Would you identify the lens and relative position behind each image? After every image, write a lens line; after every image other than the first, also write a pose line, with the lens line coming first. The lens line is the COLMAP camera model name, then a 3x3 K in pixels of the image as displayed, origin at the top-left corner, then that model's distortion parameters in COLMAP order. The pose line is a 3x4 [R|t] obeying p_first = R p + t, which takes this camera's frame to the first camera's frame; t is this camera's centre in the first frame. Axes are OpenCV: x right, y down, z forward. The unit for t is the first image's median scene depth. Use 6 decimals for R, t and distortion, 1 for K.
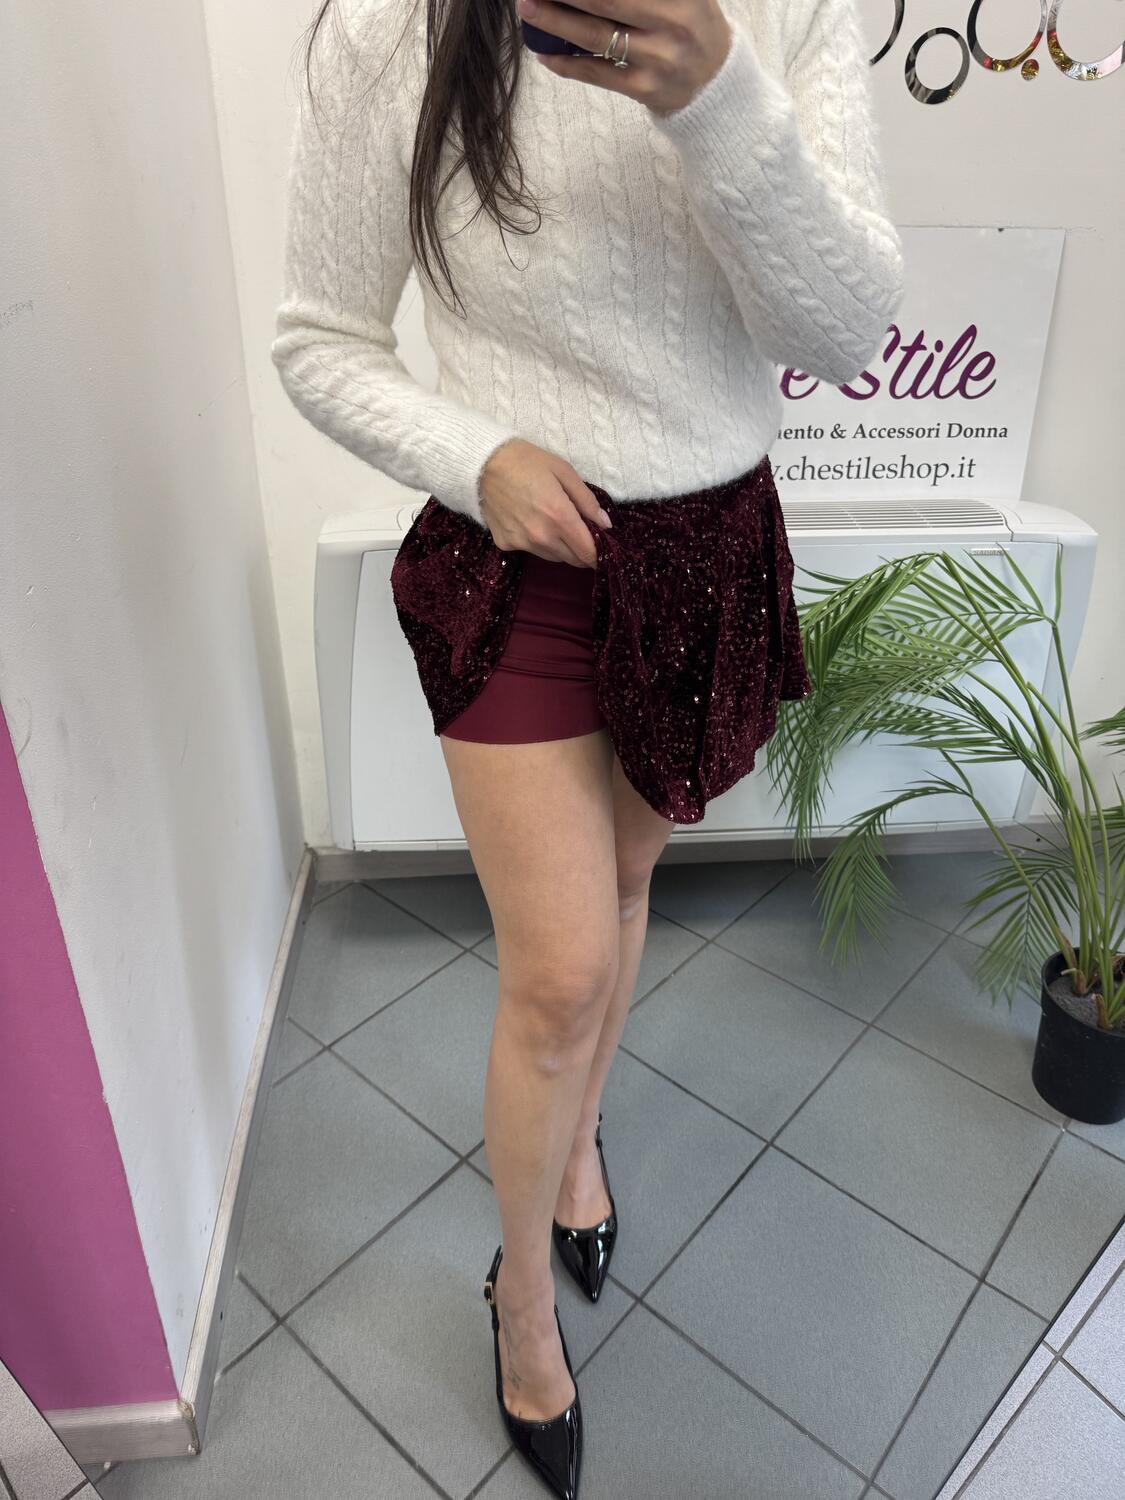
lens RADIAL K [[1017.0, 0, 552.0], [0, 1017.0, 720.1], [0, 0, 1]] dist [0.048599, -0.077675]
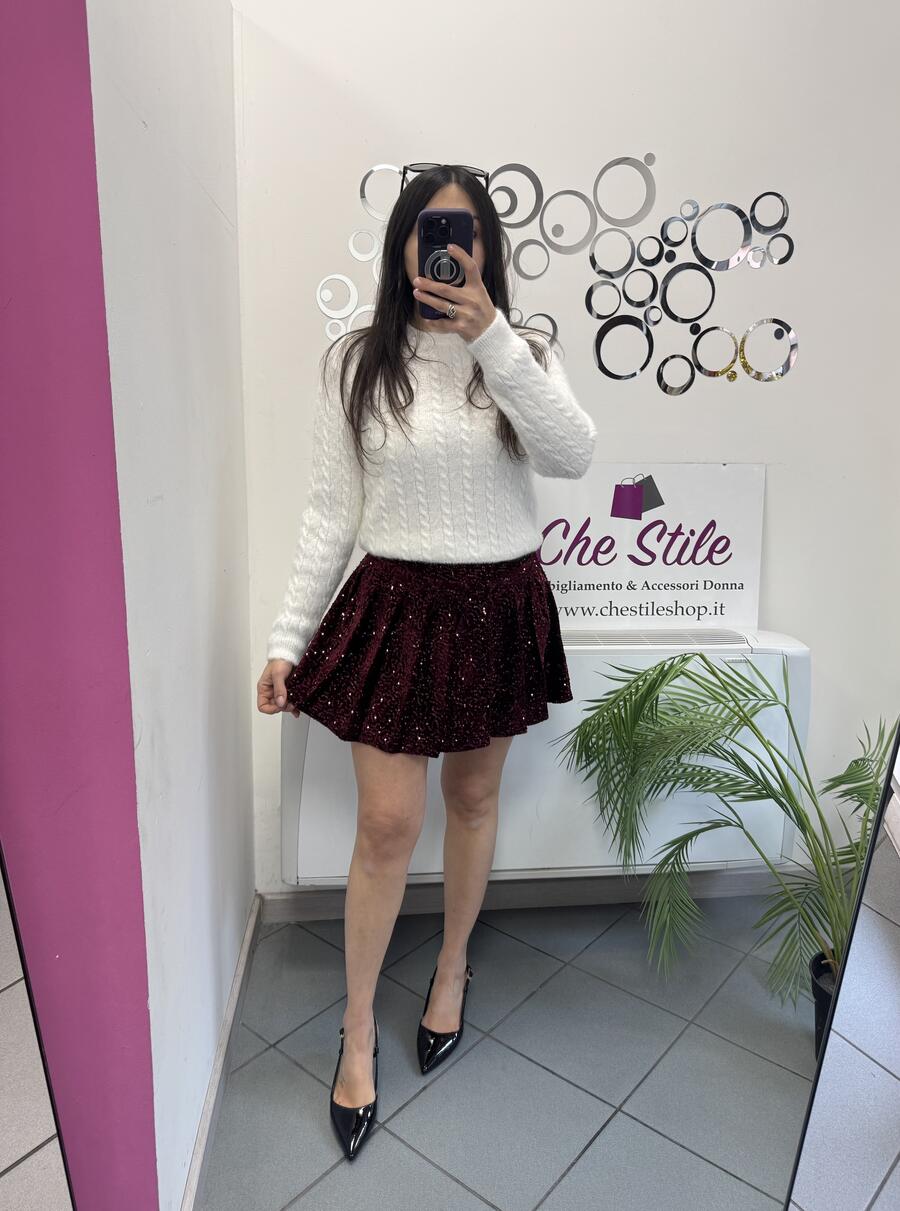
lens RADIAL K [[820.5, 0, 446.6], [0, 820.5, 600.8], [0, 0, 1]] dist [0.064345, -0.064348]
pose [[0.999830, -0.001048, 0.018435, -0.021797], [0.006208, 0.959361, -0.282112, 0.092487], [-0.017390, 0.282178, 0.959204, -0.181498]]
